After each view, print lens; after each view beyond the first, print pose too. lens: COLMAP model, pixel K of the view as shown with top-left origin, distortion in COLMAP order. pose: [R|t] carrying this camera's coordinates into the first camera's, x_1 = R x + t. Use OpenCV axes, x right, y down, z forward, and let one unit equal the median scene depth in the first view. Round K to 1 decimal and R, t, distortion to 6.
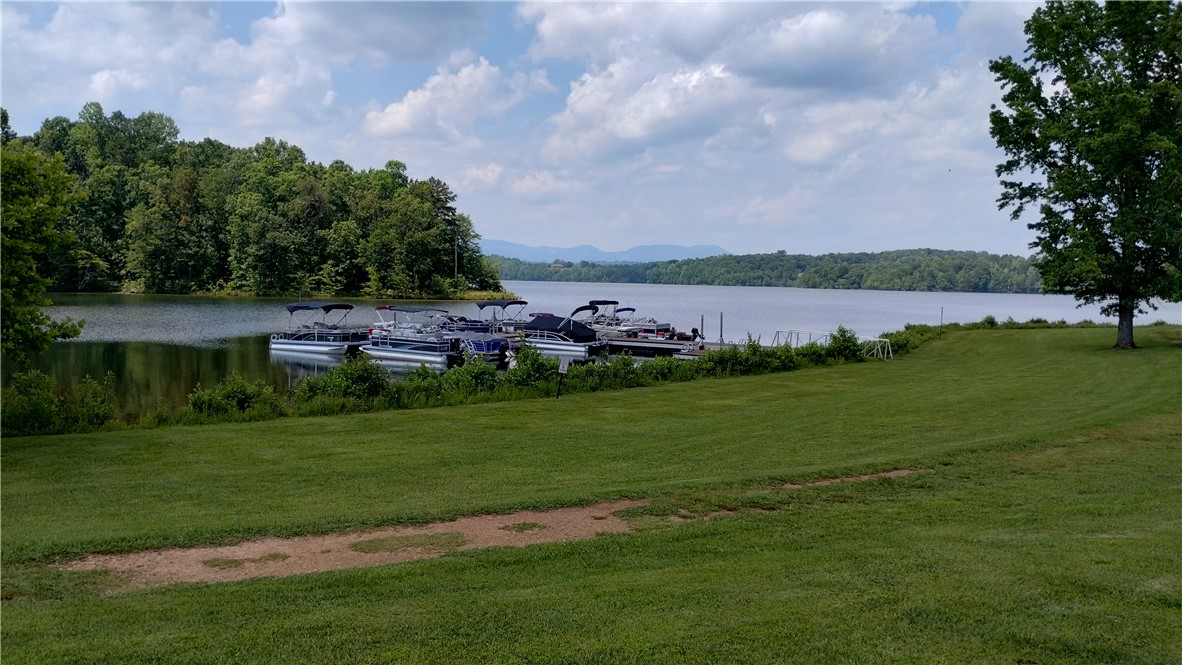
lens RADIAL K [[987.7, 0, 591.0], [0, 987.7, 332.5], [0, 0, 1]] dist [-0.001578, -0.002504]
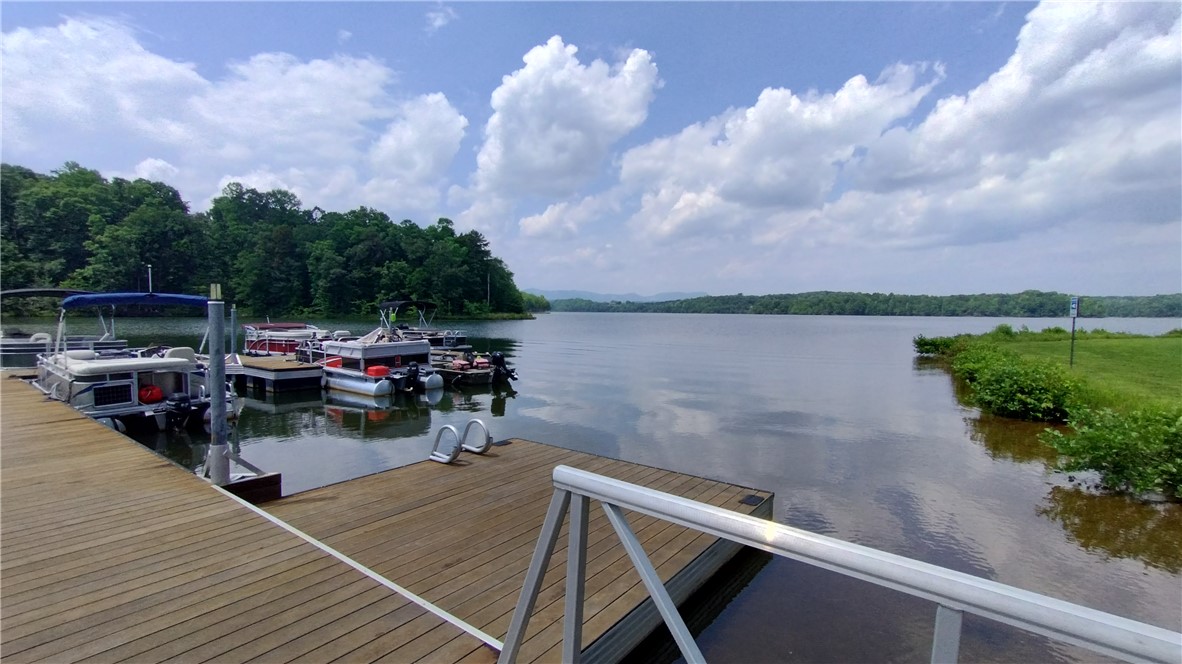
lens RADIAL K [[531.8, 0, 575.9], [0, 531.8, 330.5], [0, 0, 1]] dist [-0.001581, -0.000043]
pose [[0.993838, -0.010163, -0.110371, 0.059740], [0.008083, 0.999781, -0.019279, -0.003900], [0.110543, 0.018268, 0.993703, 0.293707]]
